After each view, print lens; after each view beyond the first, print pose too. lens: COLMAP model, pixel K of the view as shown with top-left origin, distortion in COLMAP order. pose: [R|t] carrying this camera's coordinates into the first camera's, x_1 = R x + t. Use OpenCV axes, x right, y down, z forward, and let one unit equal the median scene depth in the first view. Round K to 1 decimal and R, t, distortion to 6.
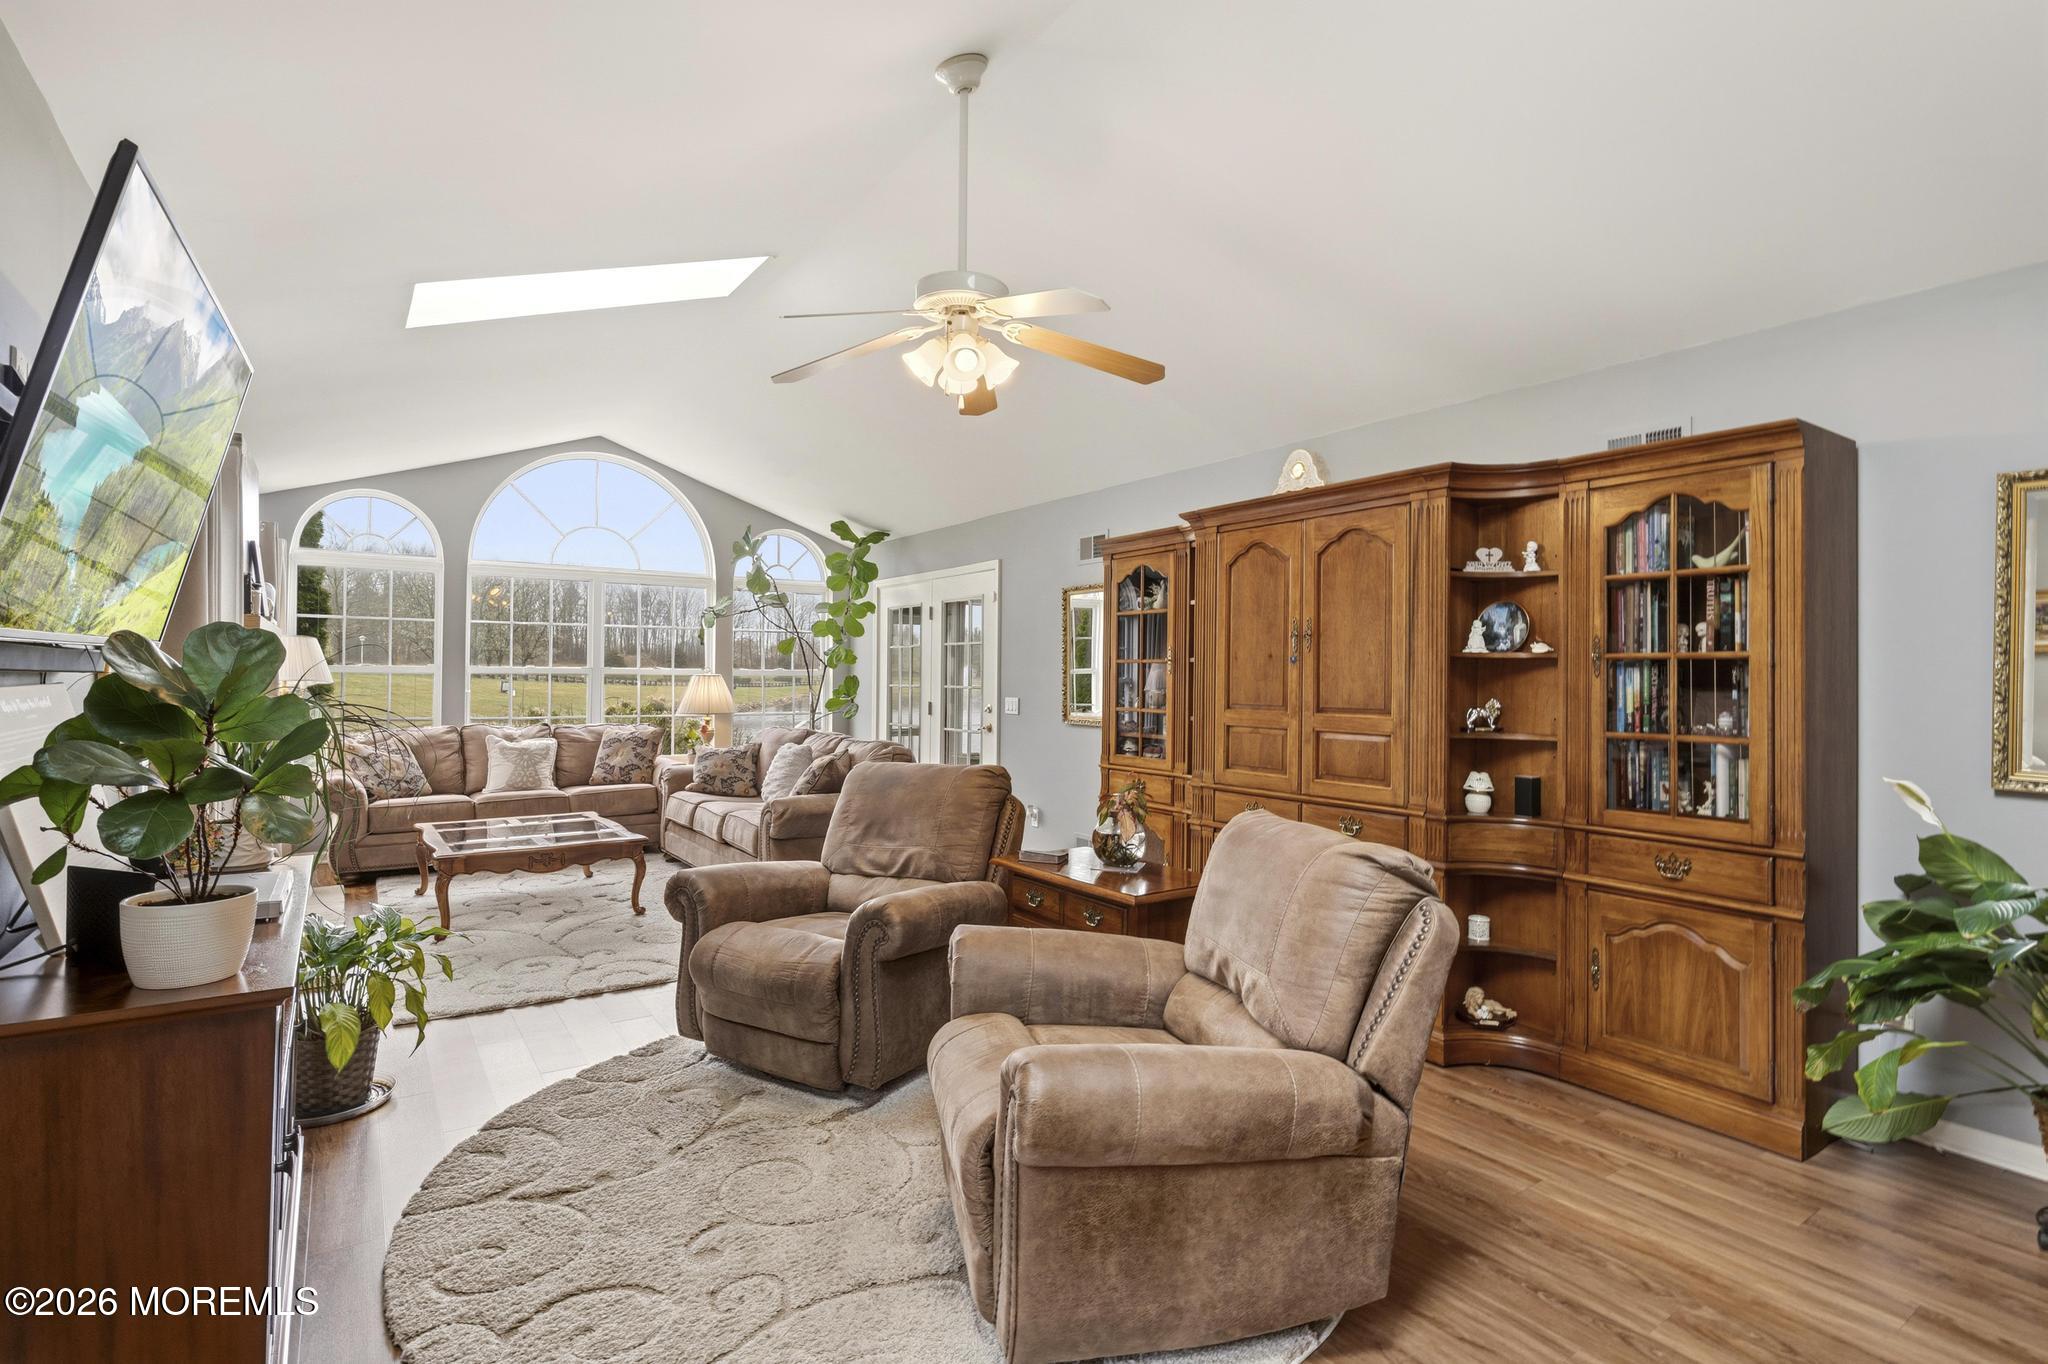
lens RADIAL K [[987.1, 0, 1029.4], [0, 987.1, 674.5], [0, 0, 1]] dist [-0.003943, 0.001341]
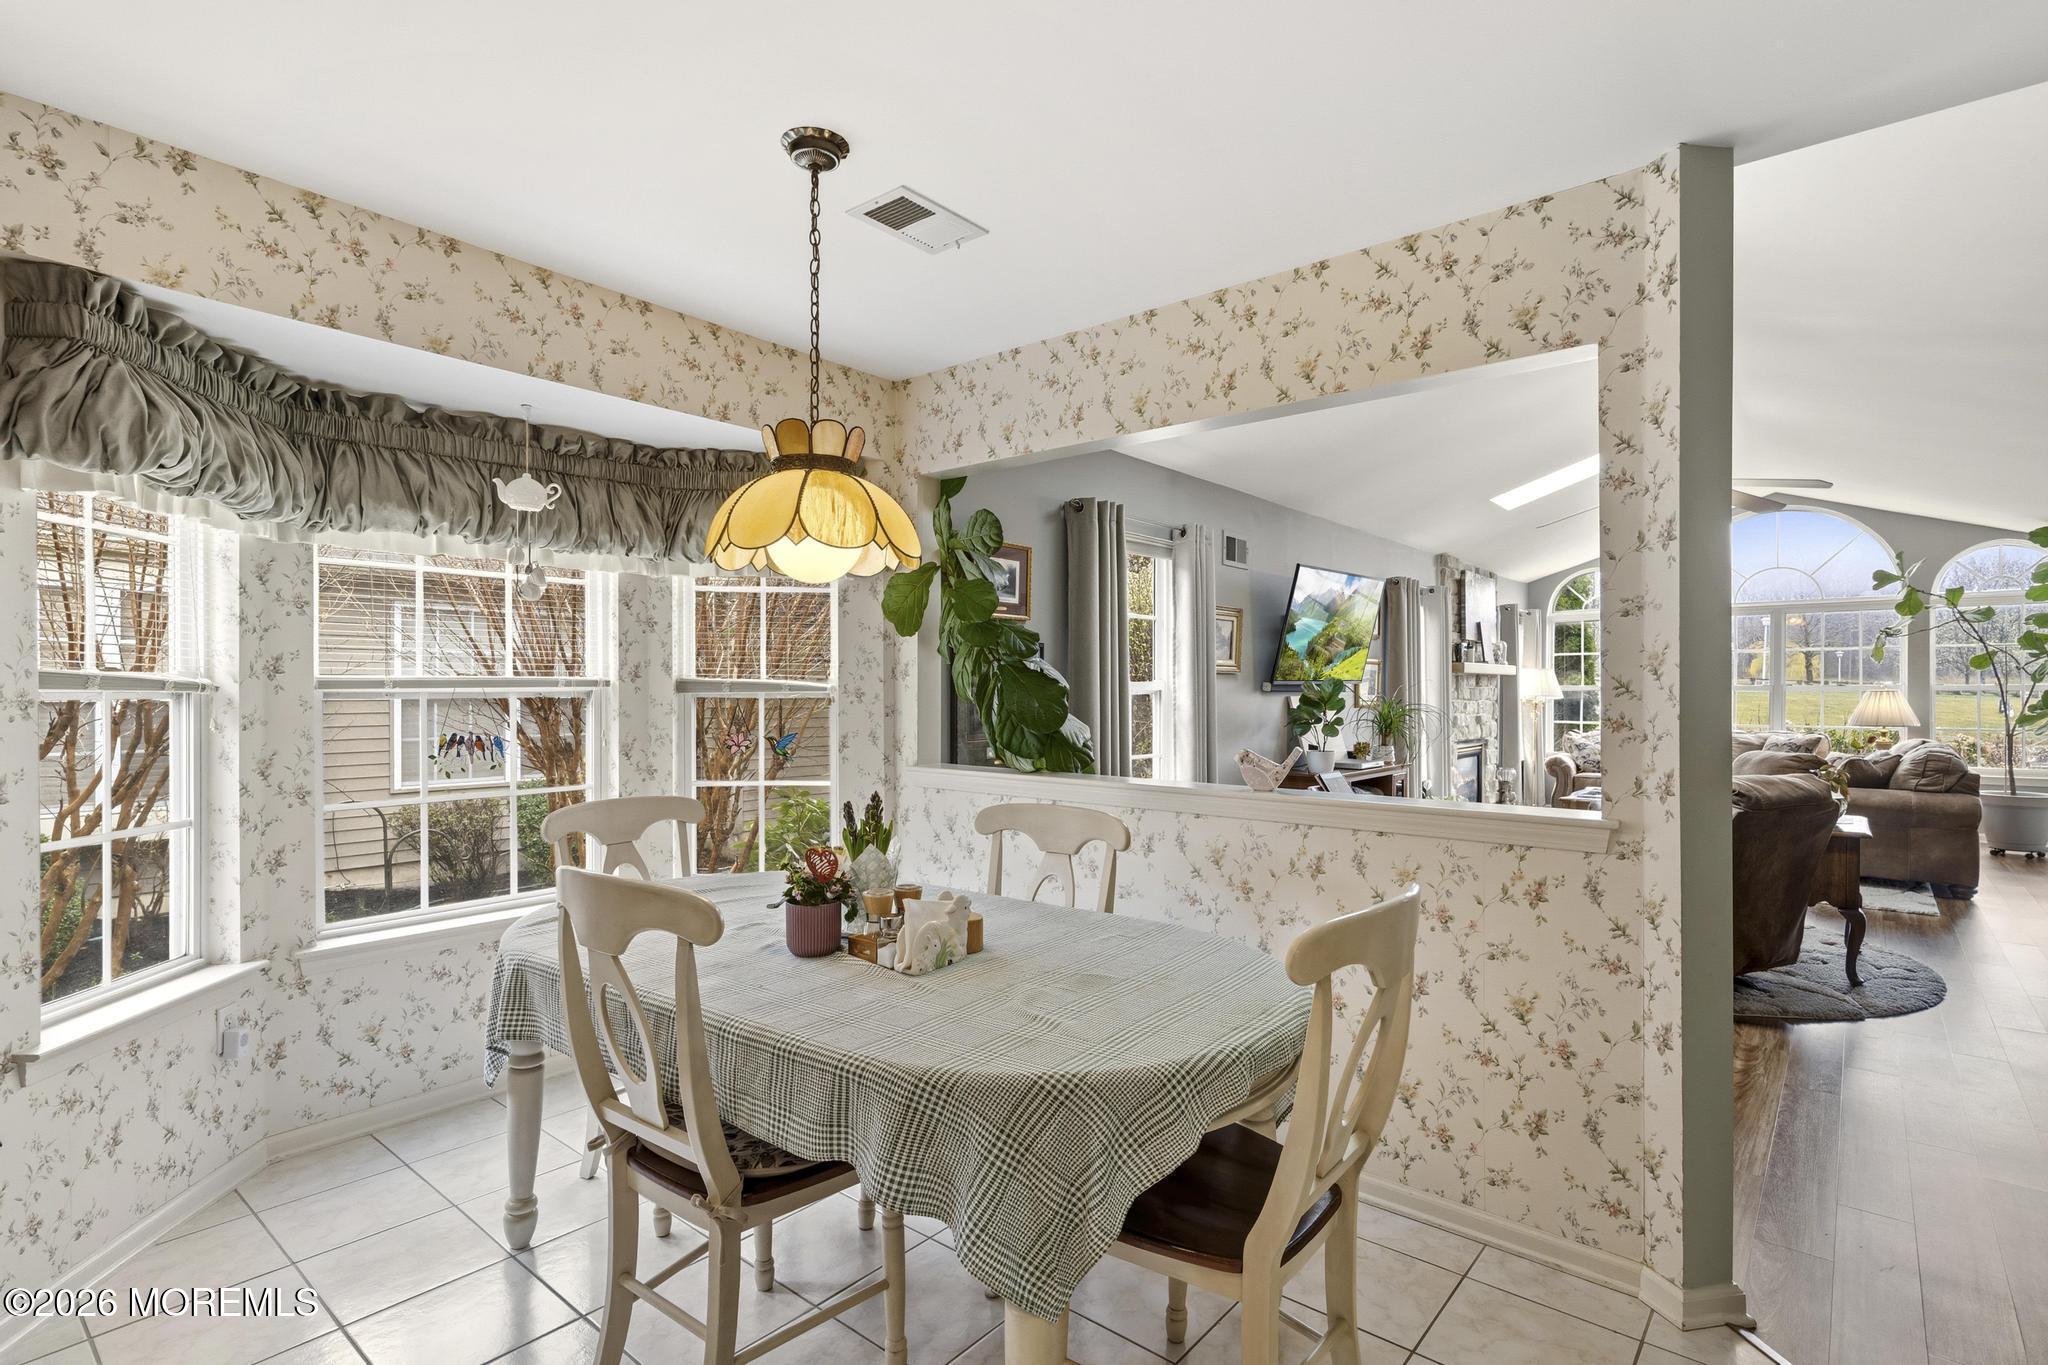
lens RADIAL K [[987.1, 0, 1024.5], [0, 987.1, 690.2], [0, 0, 1]] dist [-0.003943, 0.001341]
pose [[0.269506, -0.003938, -0.962991, 0.538704], [0.005146, 0.999983, -0.002649, -0.002551], [0.962985, -0.004242, 0.269522, -0.237502]]
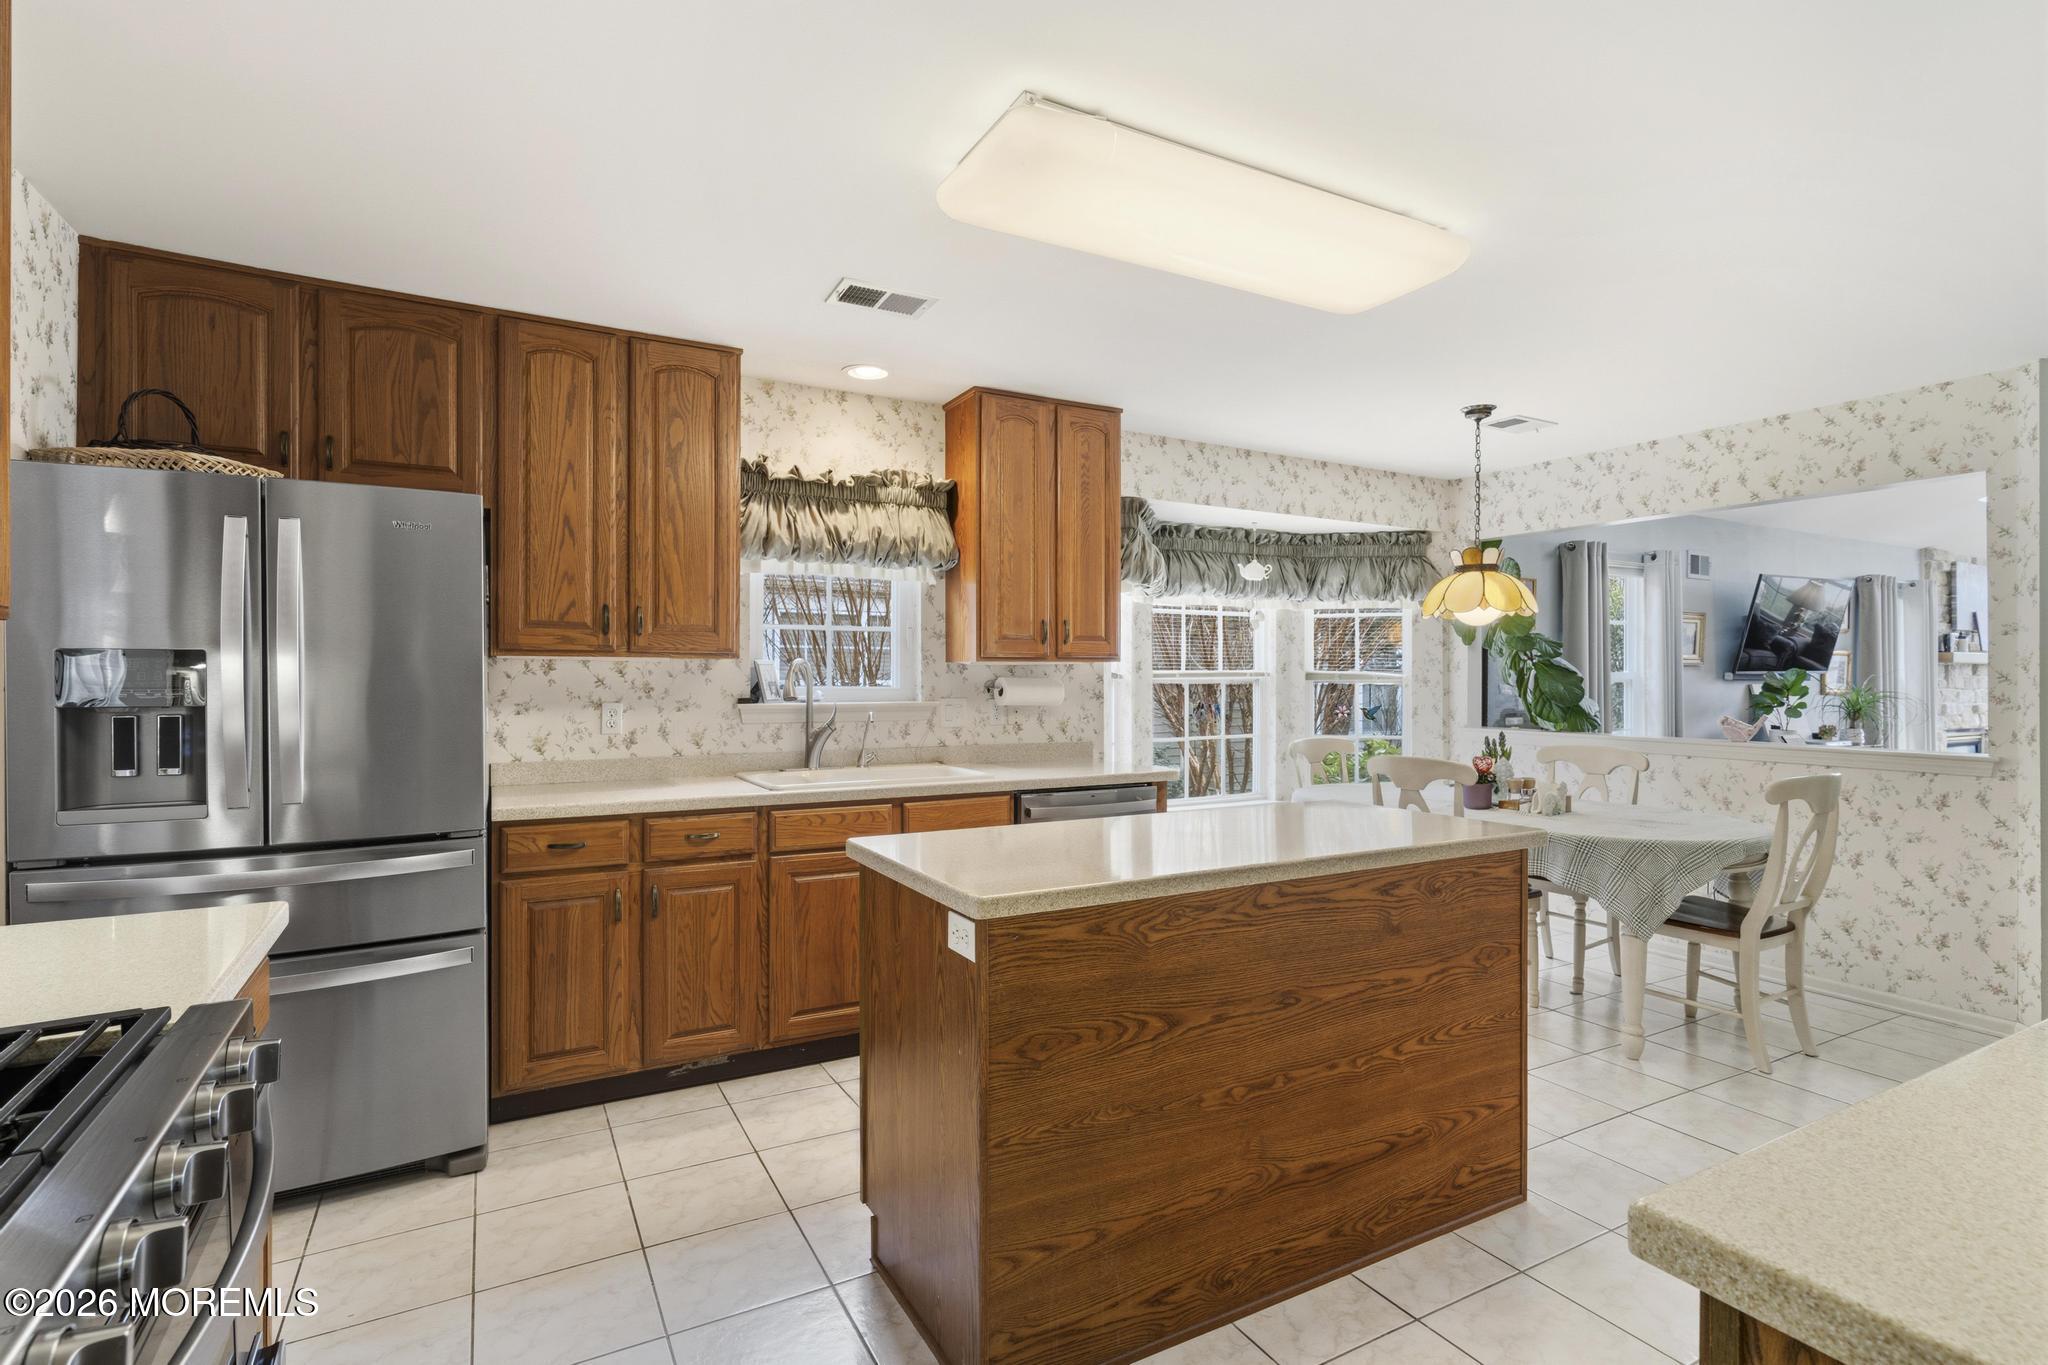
lens RADIAL K [[987.1, 0, 1004.8], [0, 987.1, 678.2], [0, 0, 1]] dist [-0.003943, 0.001341]
pose [[-0.104502, -0.003996, -0.994517, 1.990733], [0.002544, 0.999988, -0.004285, -0.000054], [0.994521, -0.002978, -0.104491, -1.154250]]
